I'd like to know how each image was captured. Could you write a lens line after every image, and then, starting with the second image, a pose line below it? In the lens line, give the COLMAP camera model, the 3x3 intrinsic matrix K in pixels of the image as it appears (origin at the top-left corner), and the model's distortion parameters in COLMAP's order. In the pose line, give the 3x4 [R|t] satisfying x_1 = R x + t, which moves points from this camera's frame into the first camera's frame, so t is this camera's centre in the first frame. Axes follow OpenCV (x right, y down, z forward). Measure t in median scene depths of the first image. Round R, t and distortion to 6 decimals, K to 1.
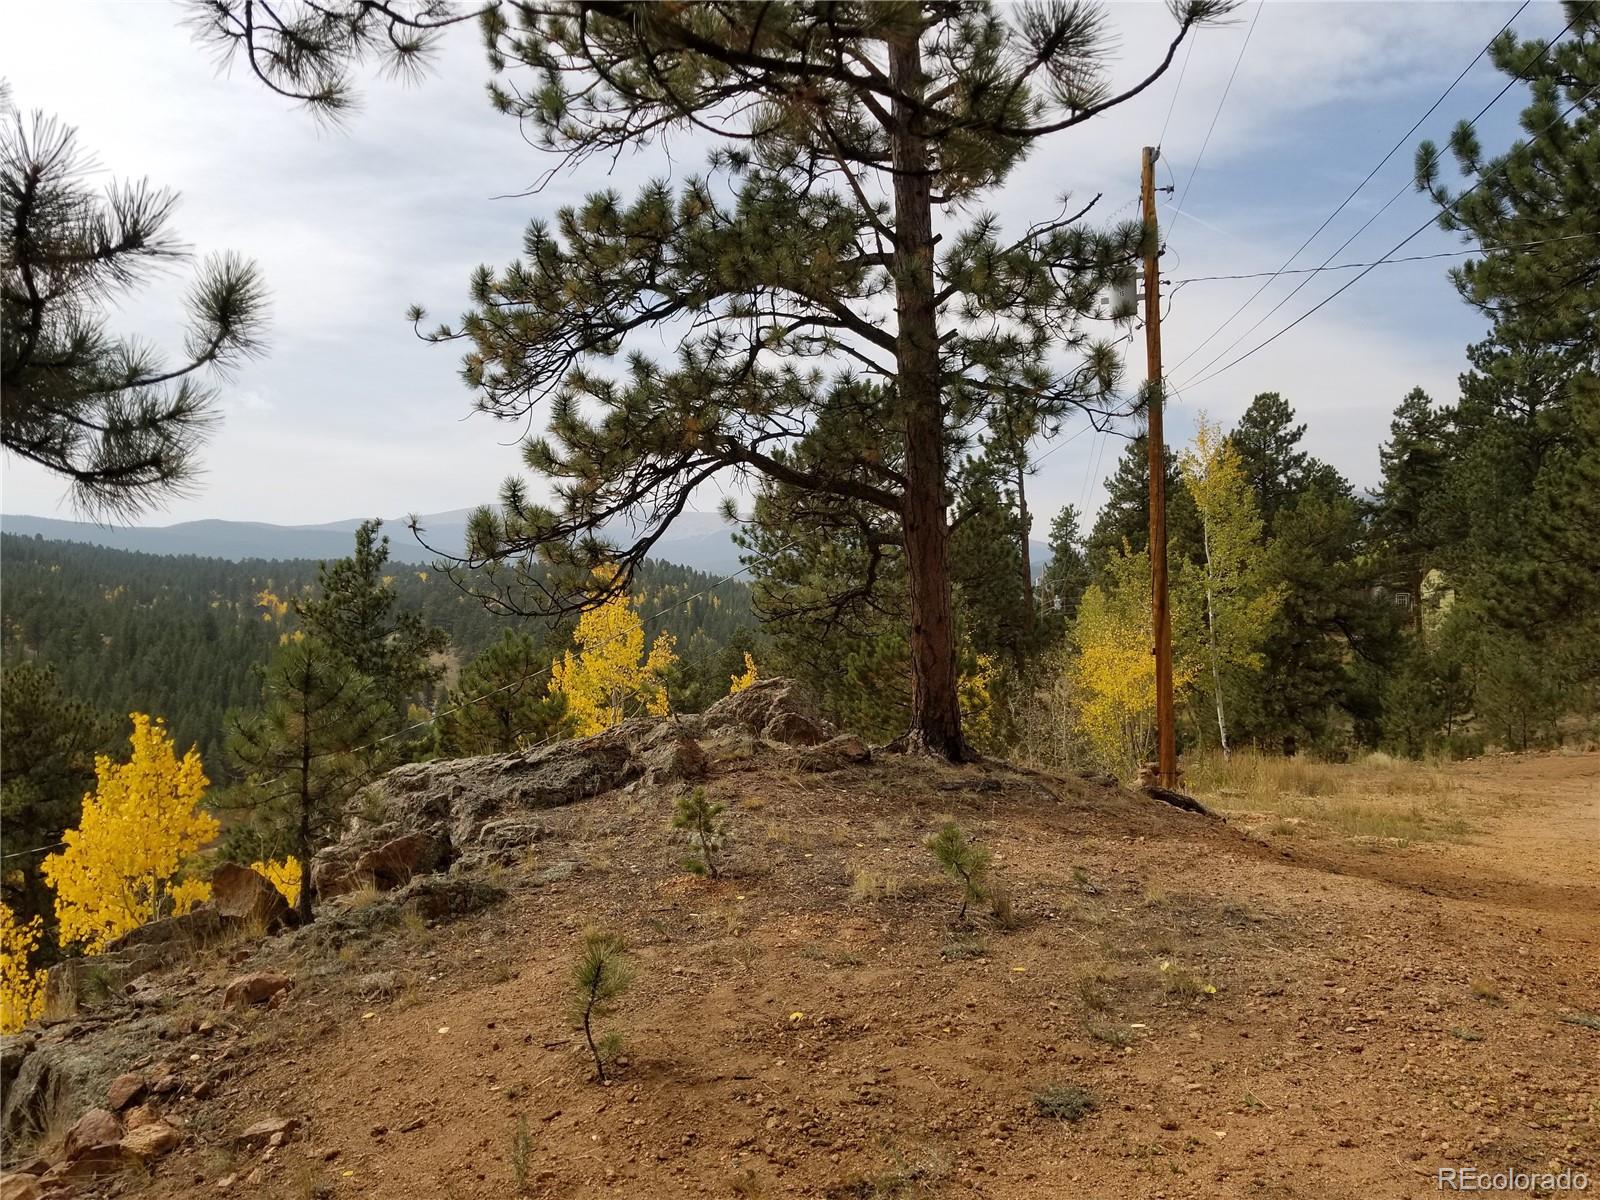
lens RADIAL K [[1241.8, 0, 798.1], [0, 1241.8, 582.4], [0, 0, 1]] dist [0.026597, -0.066425]
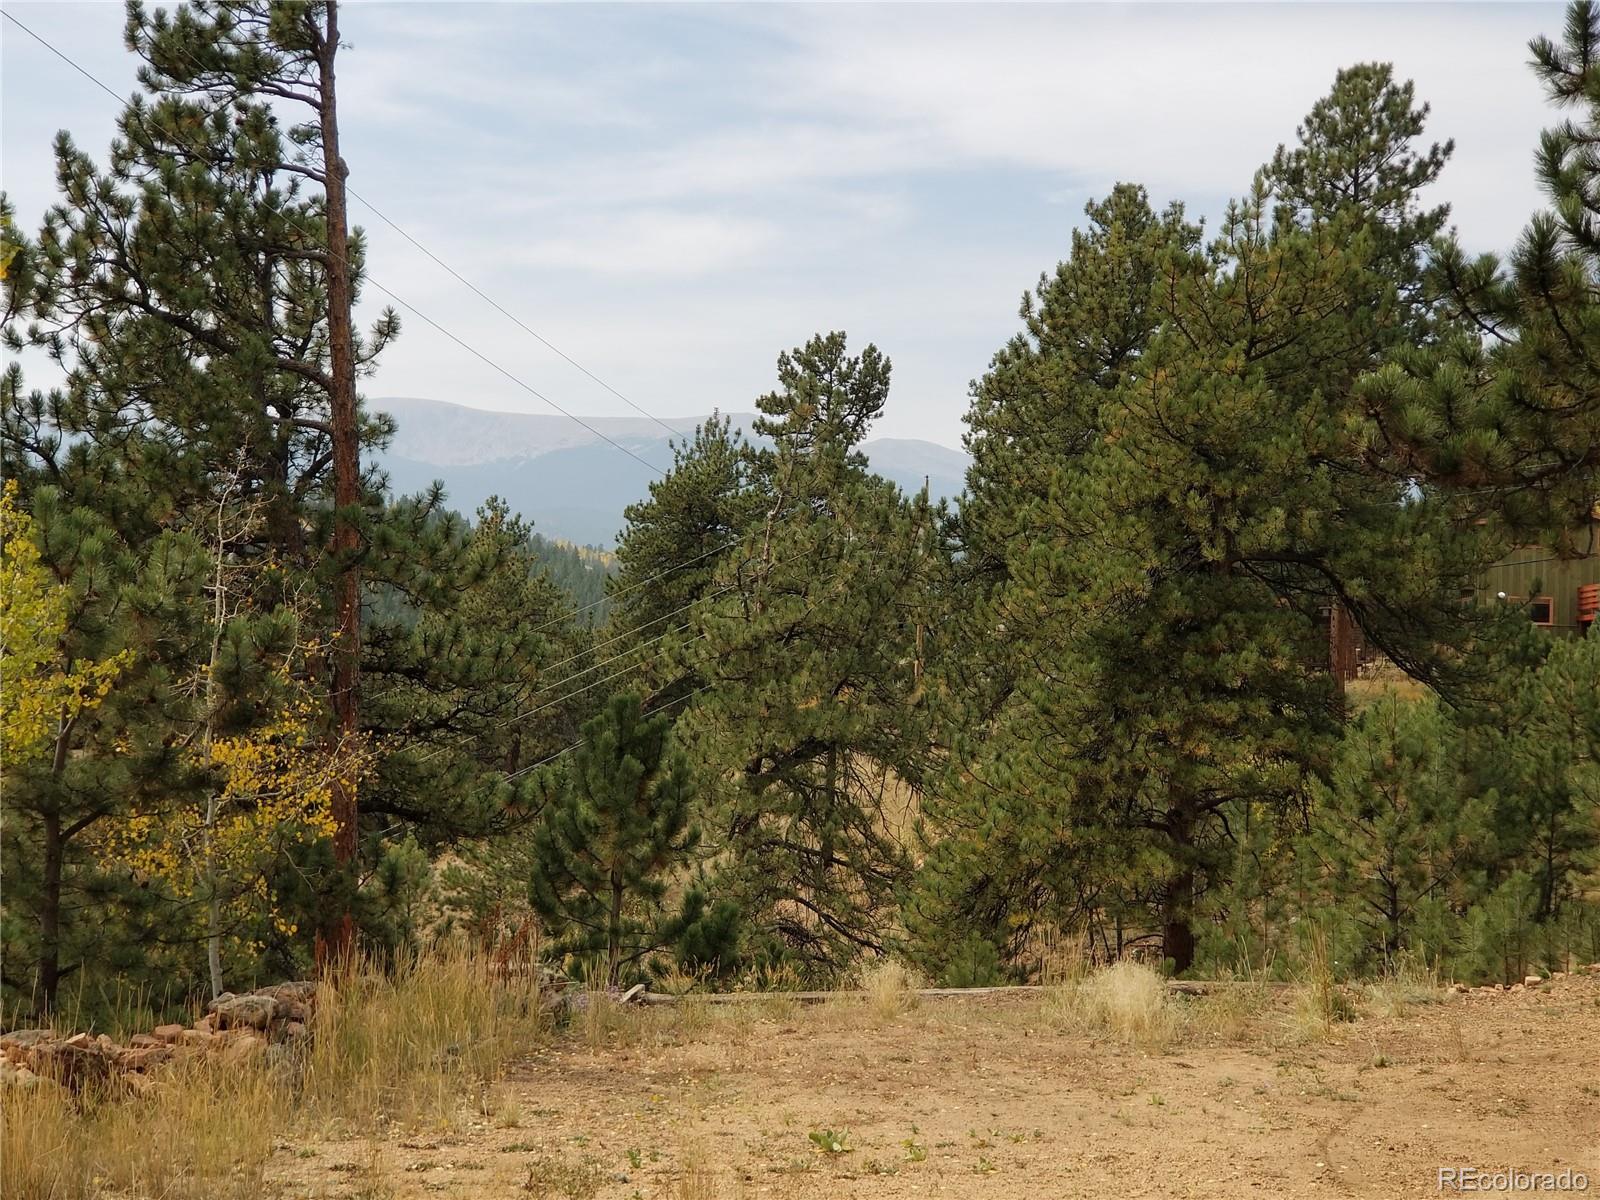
lens RADIAL K [[2447.3, 0, 808.6], [0, 2447.3, 599.9], [0, 0, 1]] dist [0.026431, 0.020836]
pose [[0.997461, 0.025169, 0.066620, 0.137718], [-0.026591, 0.999435, 0.020540, 0.017725], [-0.066066, -0.022260, 0.997567, 0.177211]]
